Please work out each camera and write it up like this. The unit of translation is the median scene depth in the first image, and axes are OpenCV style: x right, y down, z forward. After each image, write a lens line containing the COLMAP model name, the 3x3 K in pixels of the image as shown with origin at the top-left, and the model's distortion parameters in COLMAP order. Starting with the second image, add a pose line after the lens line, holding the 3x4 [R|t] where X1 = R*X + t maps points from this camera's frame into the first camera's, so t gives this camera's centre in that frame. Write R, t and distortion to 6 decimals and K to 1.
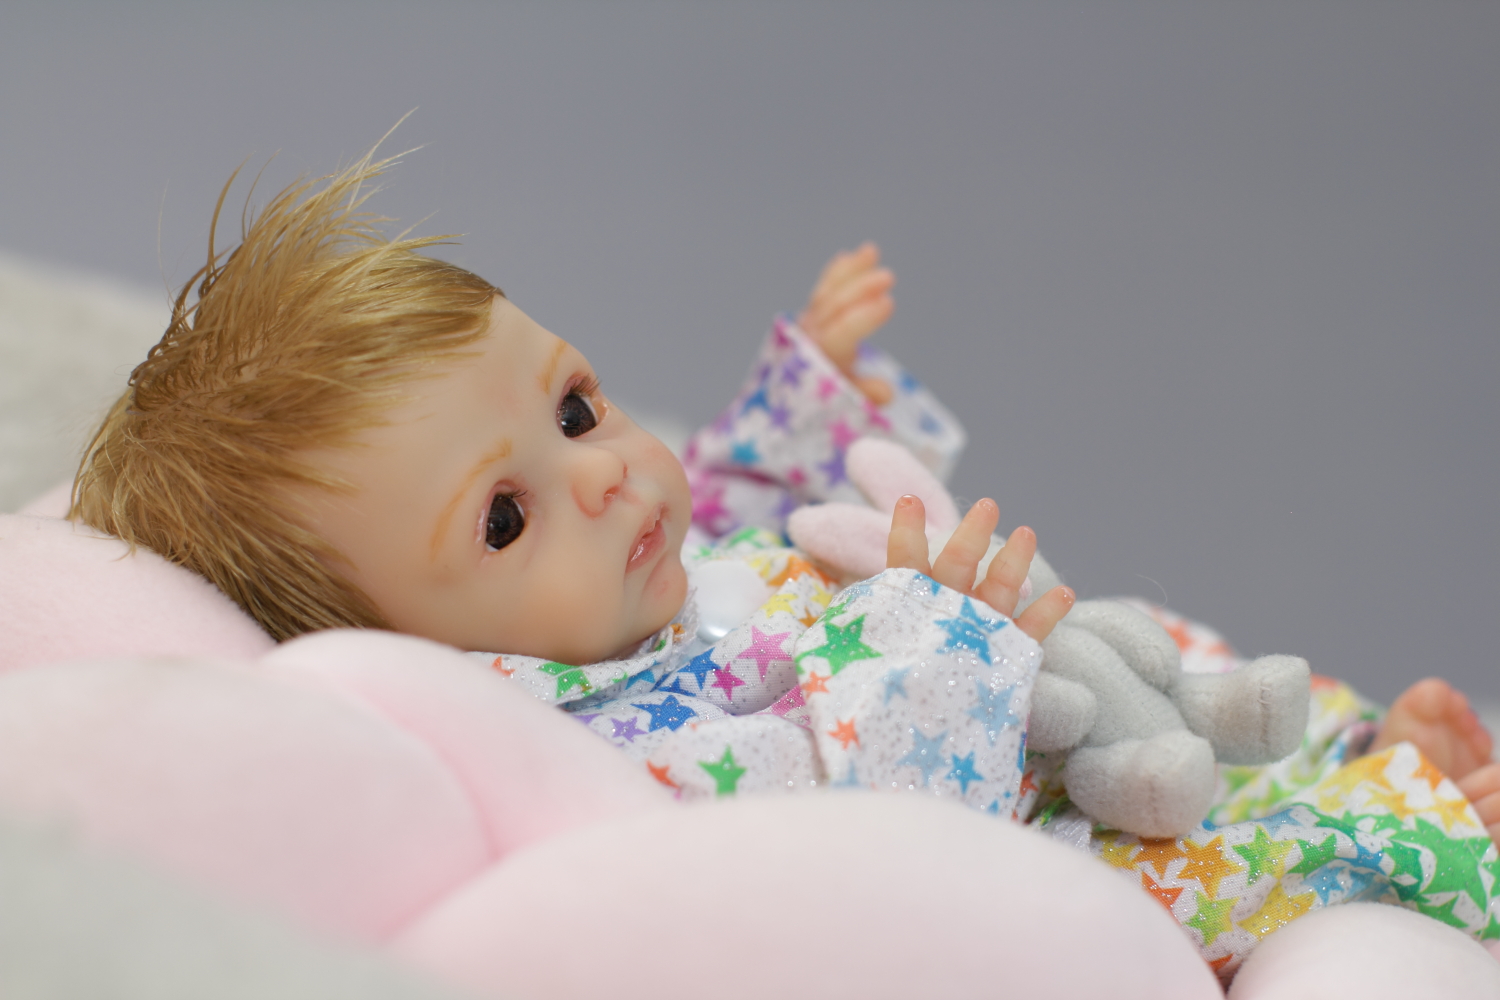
lens RADIAL K [[3476.0, 0, 750.0], [0, 3476.0, 500.0], [0, 0, 1]] dist [-0.213837, 0.523750]
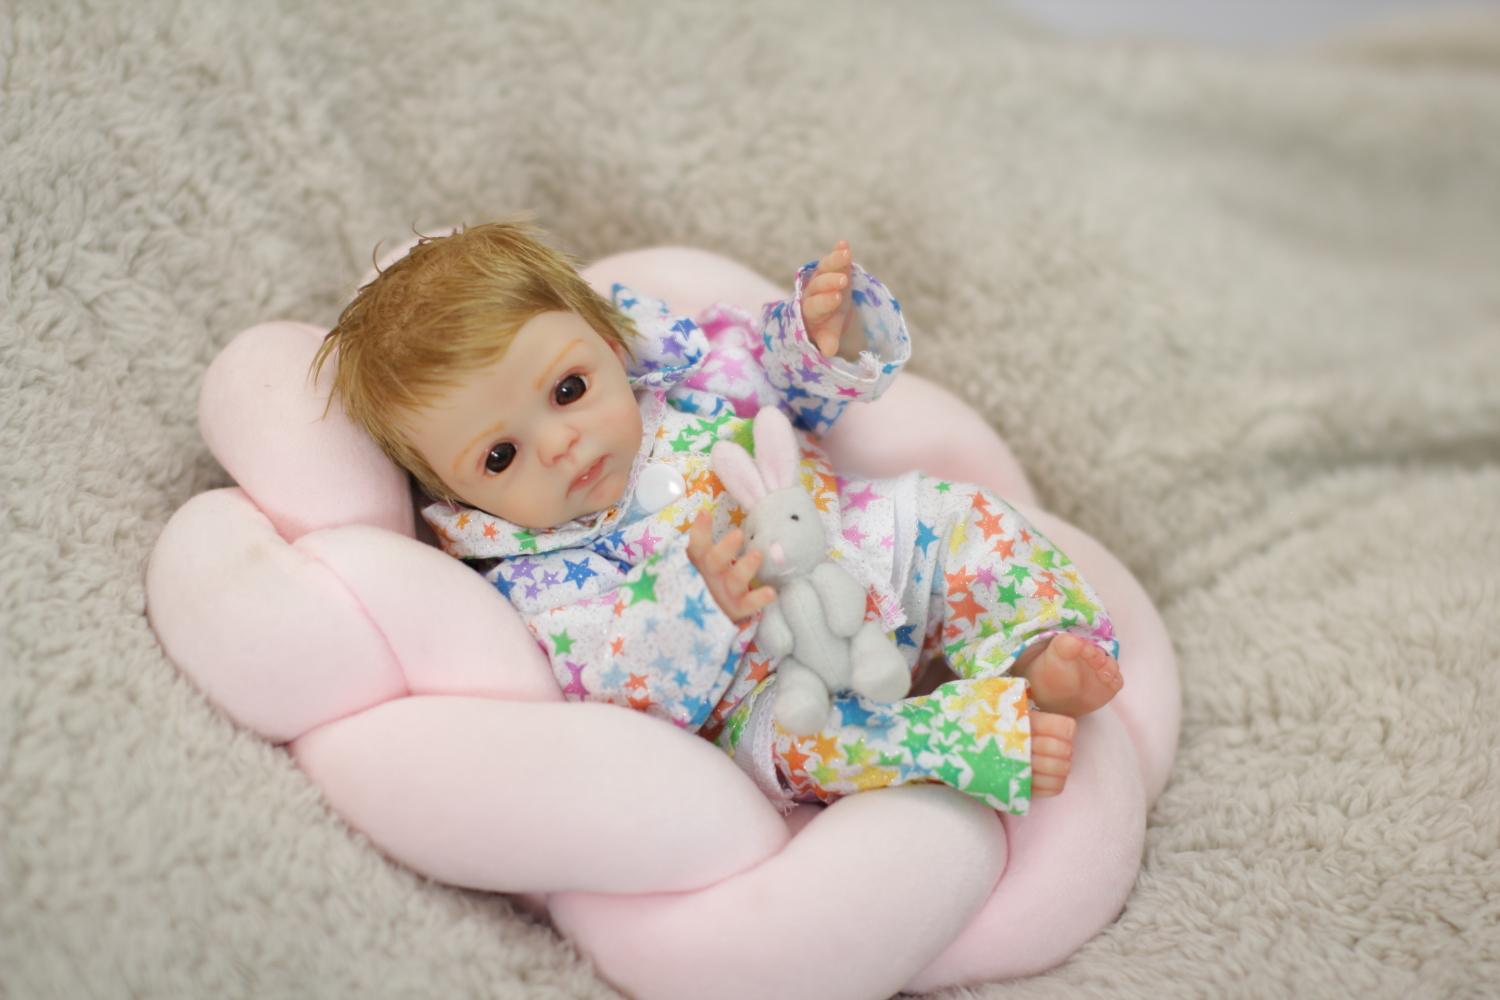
lens RADIAL K [[3313.7, 0, 750.0], [0, 3313.7, 500.0], [0, 0, 1]] dist [-0.117251, -0.084812]
pose [[0.860539, 0.321722, -0.394929, 0.724864], [-0.066040, 0.839225, 0.539759, -0.909991], [0.505086, -0.438402, 0.743432, -0.220528]]
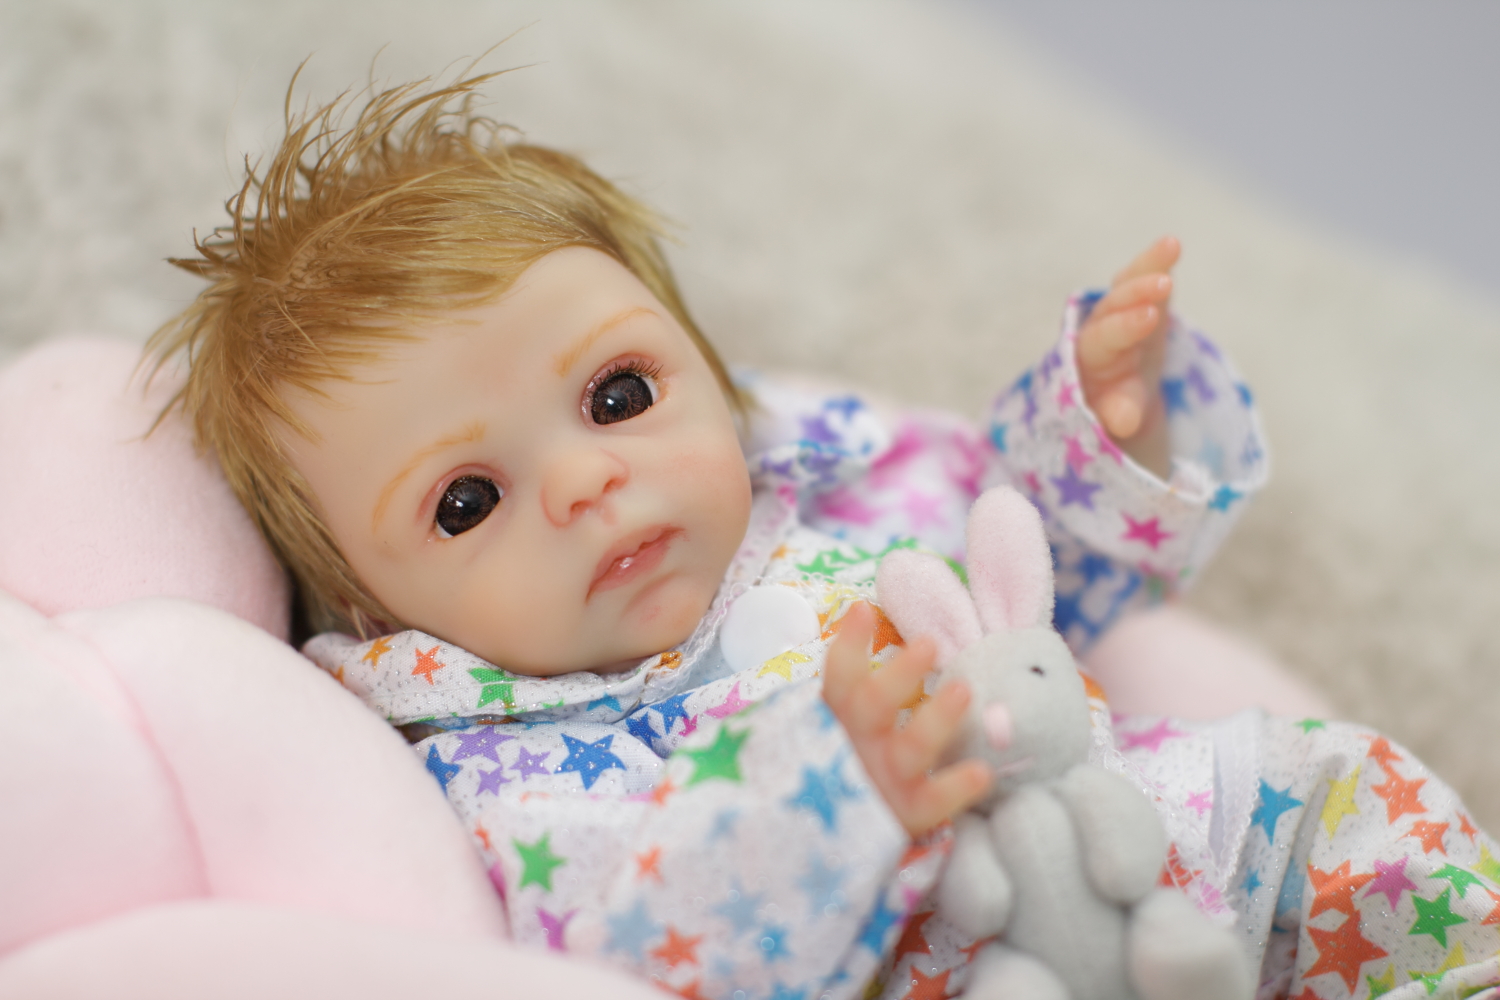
lens RADIAL K [[3476.0, 0, 750.0], [0, 3476.0, 500.0], [0, 0, 1]] dist [-0.213837, 0.523750]
pose [[0.813299, 0.275190, -0.512655, 0.456590], [-0.166747, 0.954364, 0.247760, -0.233867], [0.557440, -0.116020, 0.822071, 0.290843]]
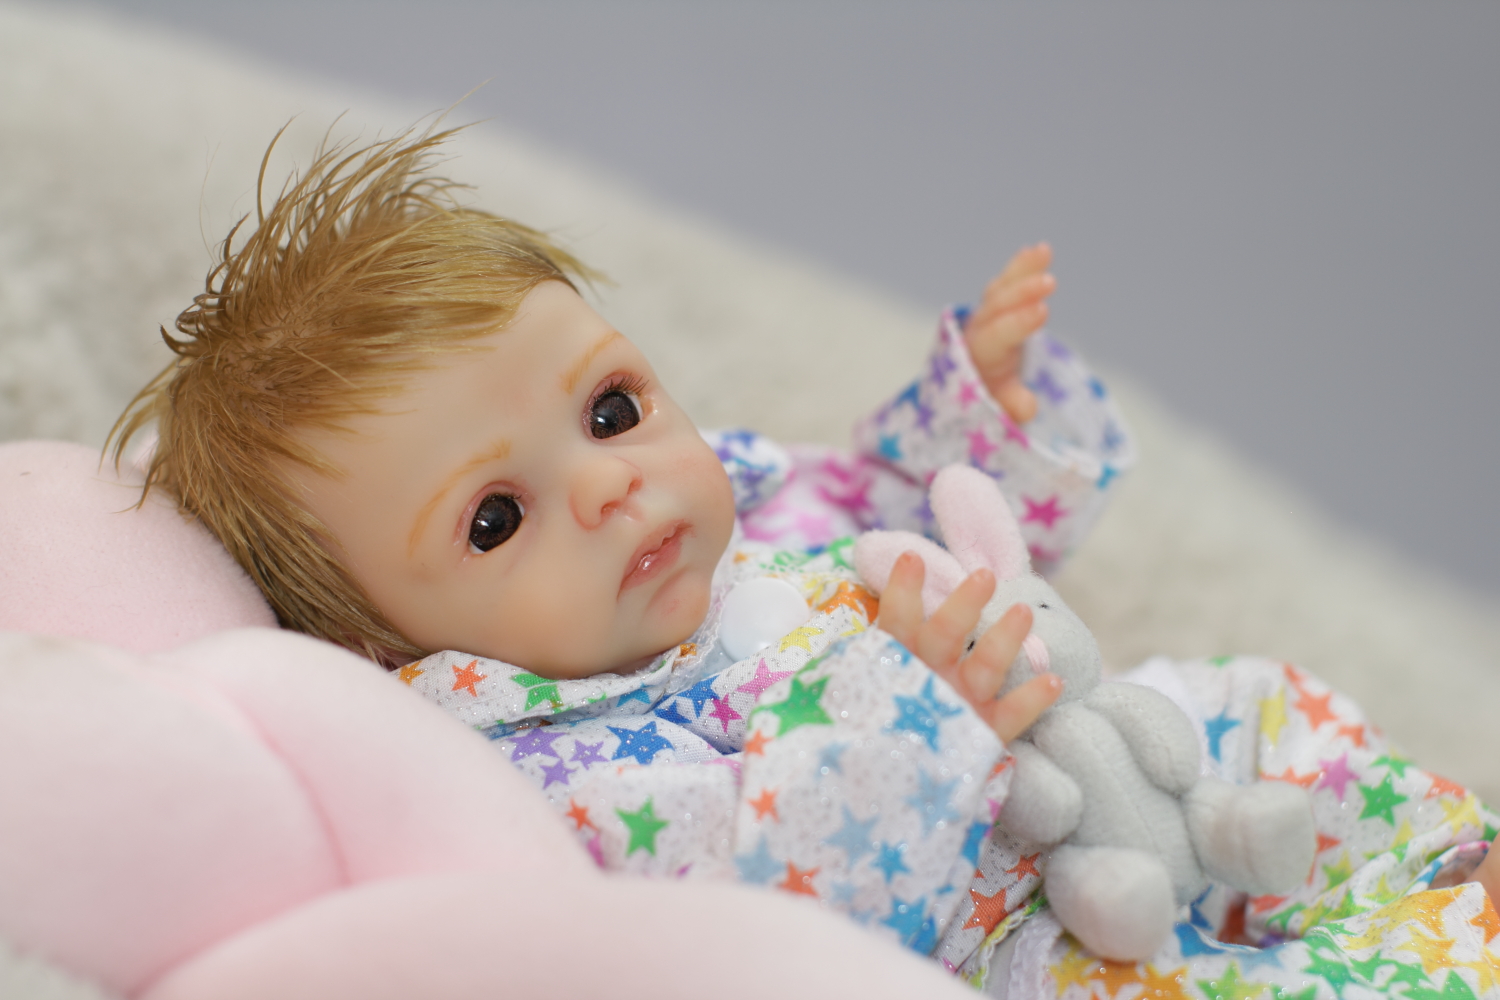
lens RADIAL K [[3476.0, 0, 750.0], [0, 3476.0, 500.0], [0, 0, 1]] dist [-0.213837, 0.523750]
pose [[0.945593, 0.135062, -0.295994, 0.282124], [-0.107715, 0.988417, 0.106905, -0.111414], [0.307004, -0.069206, 0.949189, 0.101711]]
